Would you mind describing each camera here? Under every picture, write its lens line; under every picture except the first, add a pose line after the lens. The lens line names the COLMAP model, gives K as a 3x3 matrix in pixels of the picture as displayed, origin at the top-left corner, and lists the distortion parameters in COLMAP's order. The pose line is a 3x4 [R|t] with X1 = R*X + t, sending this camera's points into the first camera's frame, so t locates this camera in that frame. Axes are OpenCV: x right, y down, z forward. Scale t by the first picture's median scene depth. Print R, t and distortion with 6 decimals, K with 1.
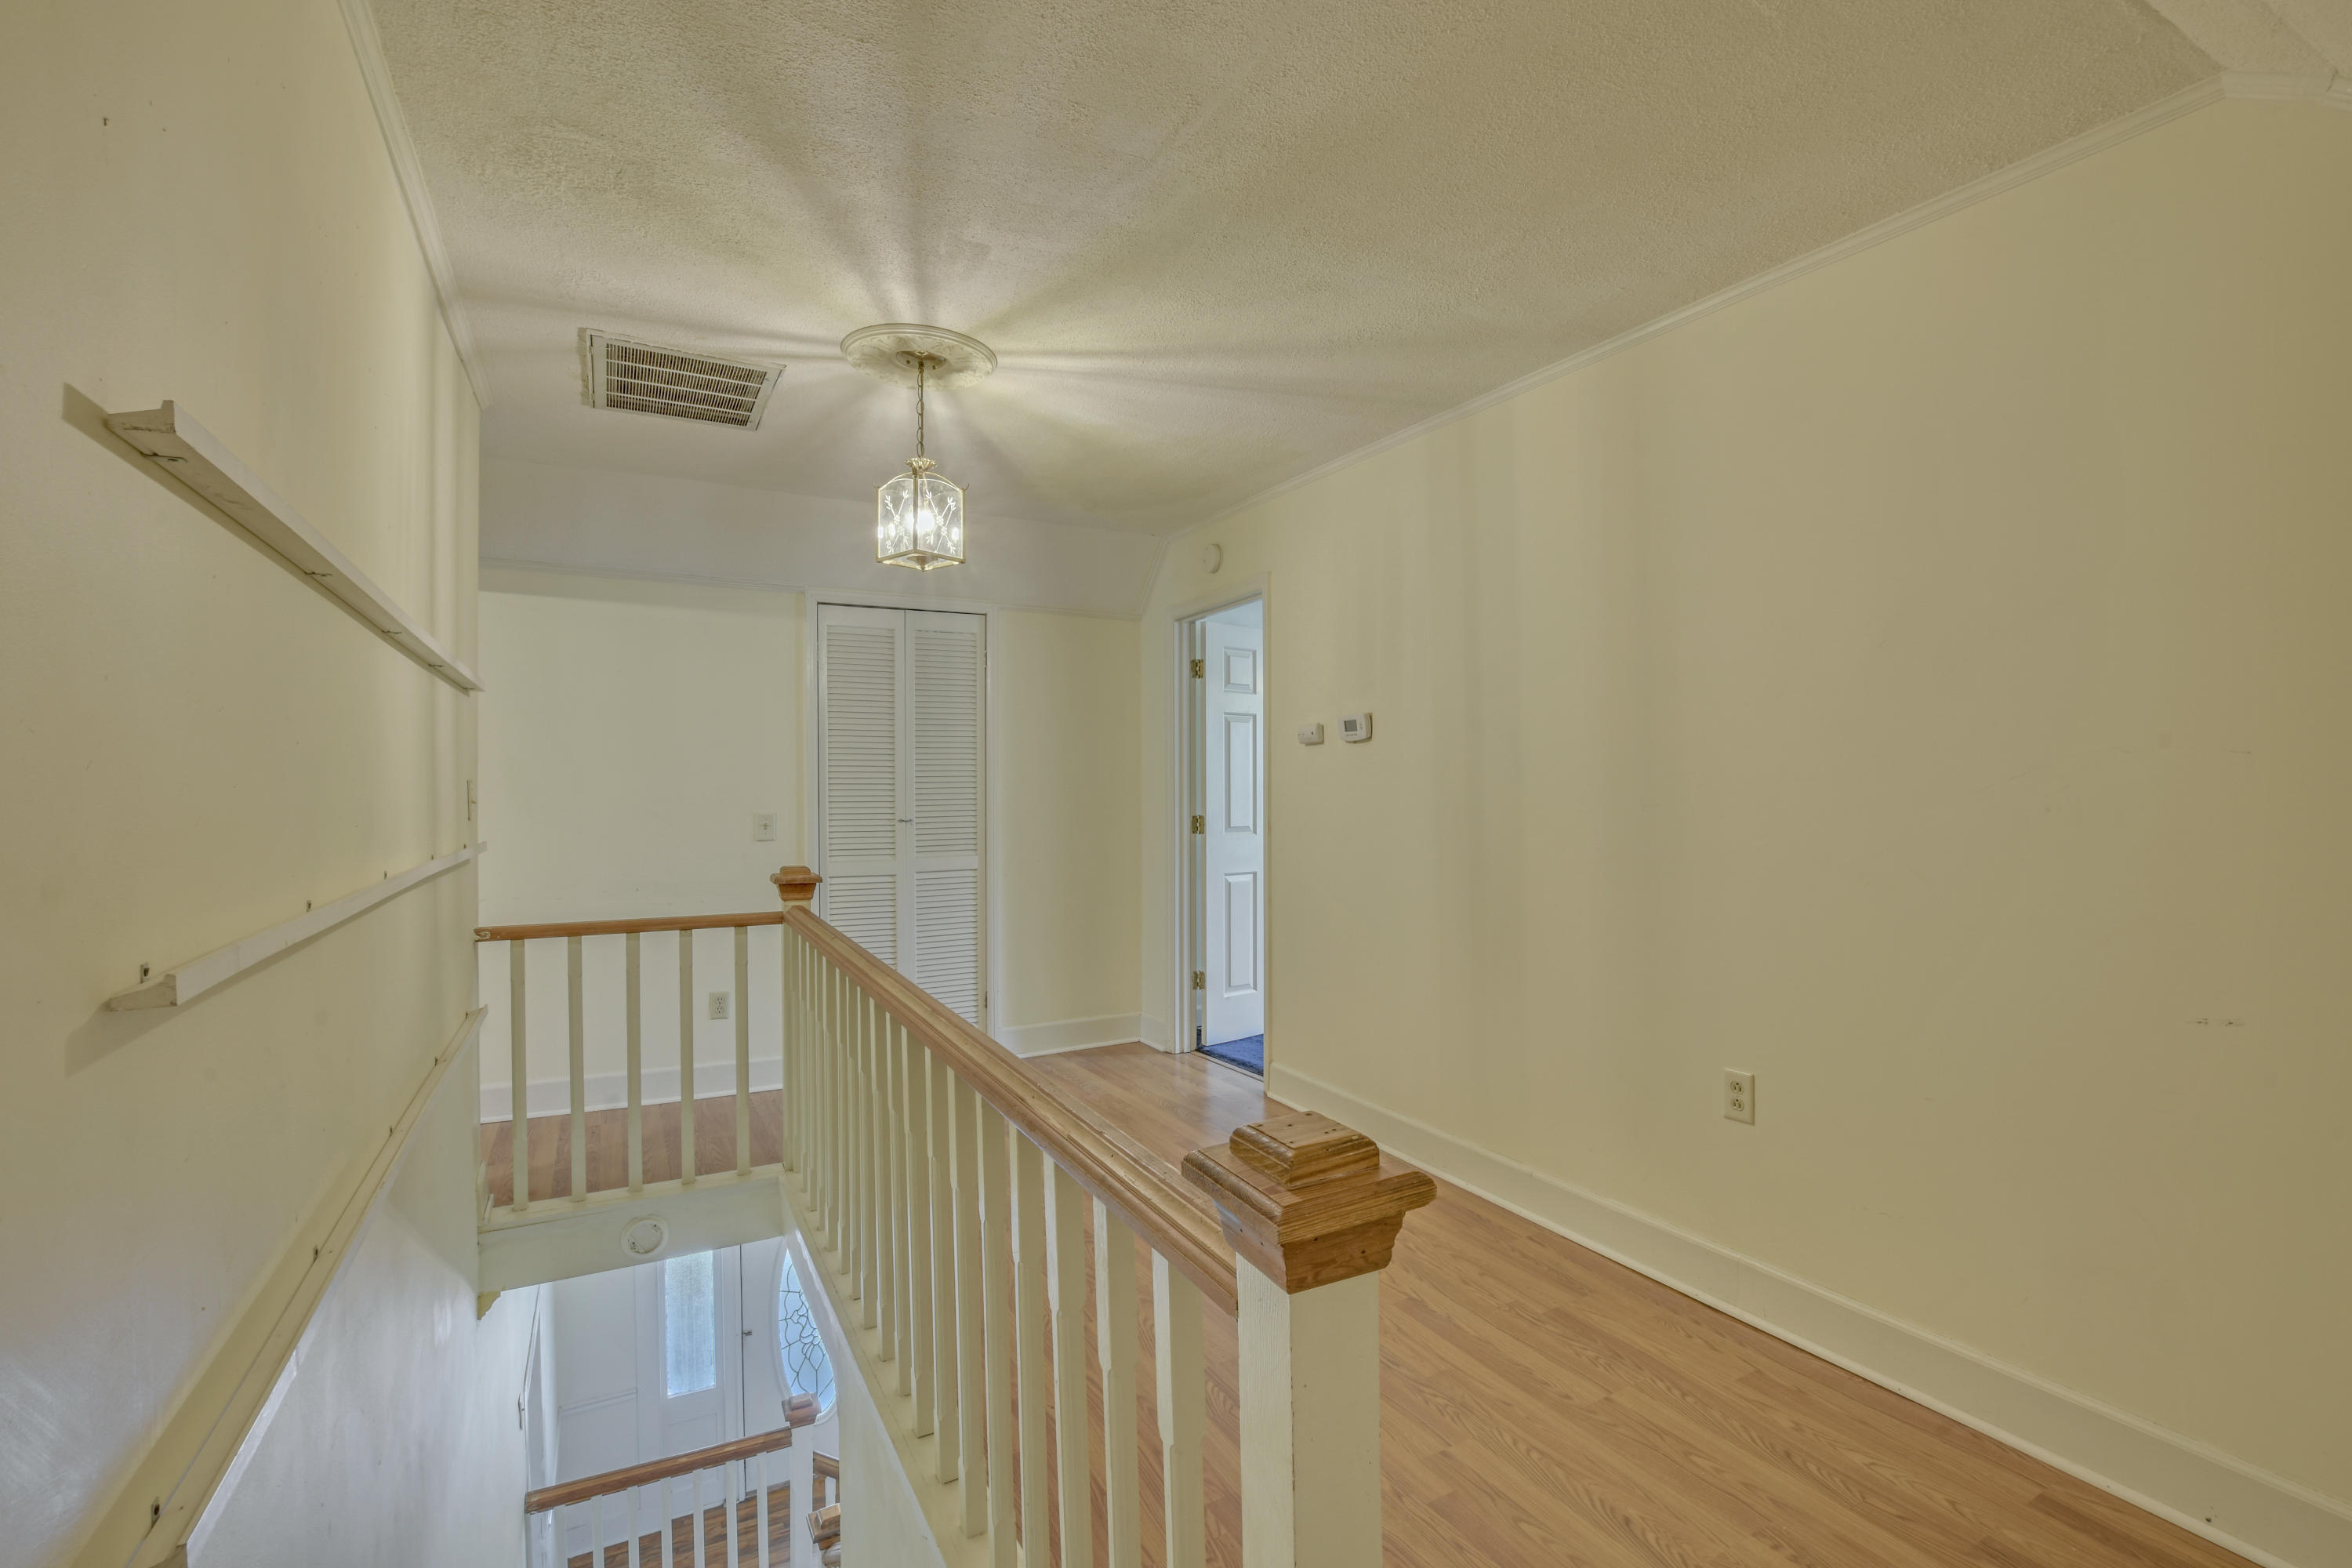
lens RADIAL K [[1028.5, 0, 1167.5], [0, 1028.5, 804.9], [0, 0, 1]] dist [-0.030983, 0.006151]
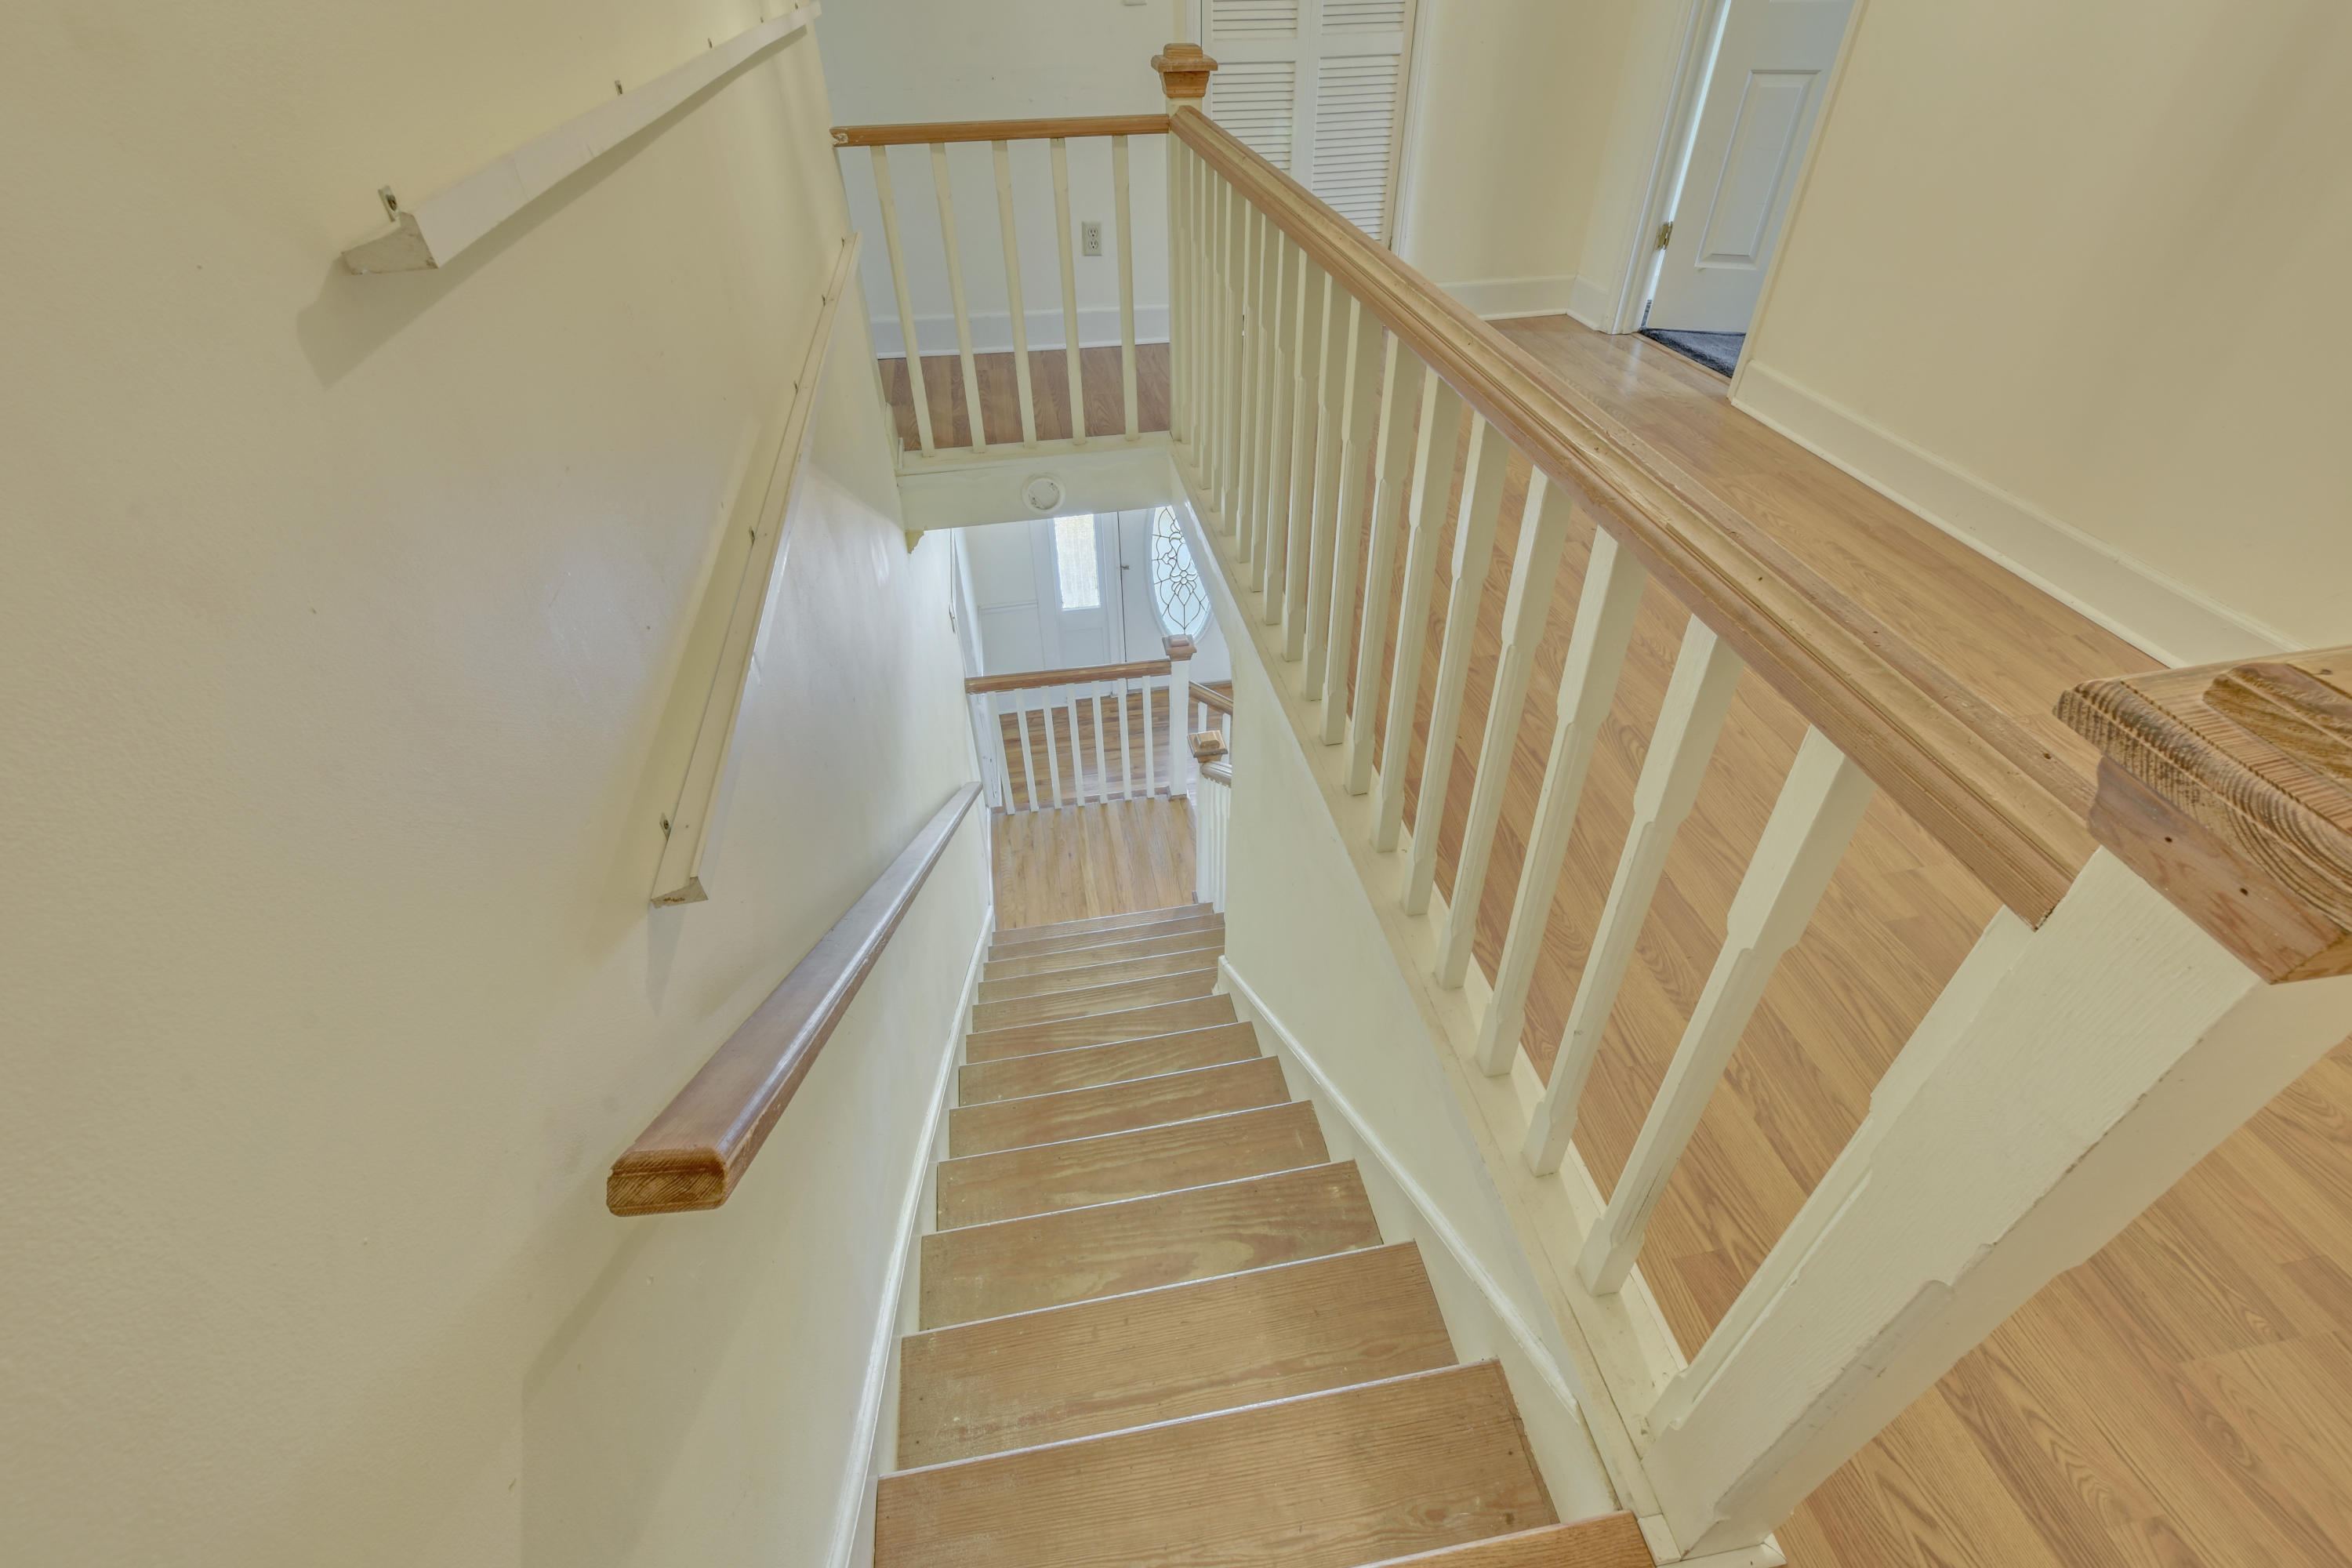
lens RADIAL K [[1016.2, 0, 1176.0], [0, 1016.2, 784.0], [0, 0, 1]] dist [-0.011257, 0.006867]
pose [[0.949426, 0.193978, -0.246906, -0.082670], [0.005541, 0.775876, 0.630861, 0.013242], [0.313941, -0.600324, 0.735562, 0.123448]]
